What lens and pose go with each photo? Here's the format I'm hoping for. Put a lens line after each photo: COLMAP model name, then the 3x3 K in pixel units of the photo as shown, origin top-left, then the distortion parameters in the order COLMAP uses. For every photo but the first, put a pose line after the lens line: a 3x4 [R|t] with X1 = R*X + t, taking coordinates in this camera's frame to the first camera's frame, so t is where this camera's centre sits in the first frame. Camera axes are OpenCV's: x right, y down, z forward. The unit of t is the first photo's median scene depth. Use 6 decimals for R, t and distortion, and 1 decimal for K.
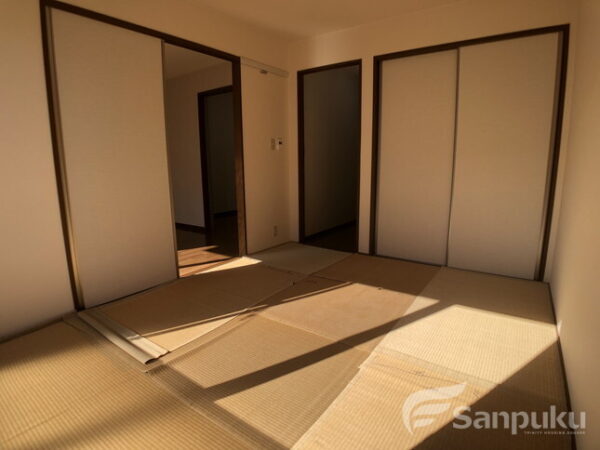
lens RADIAL K [[325.5, 0, 300.0], [0, 325.5, 225.0], [0, 0, 1]] dist [-0.058661, 0.000556]
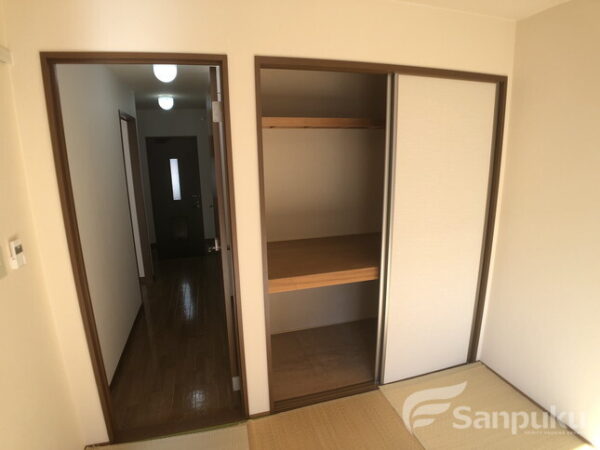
lens RADIAL K [[325.5, 0, 300.0], [0, 325.5, 225.0], [0, 0, 1]] dist [-0.058661, 0.000556]
pose [[0.631817, -0.175350, 0.755023, -0.119100], [0.158614, 0.982711, 0.095498, -0.264740], [-0.758716, 0.059420, 0.648706, 0.551151]]
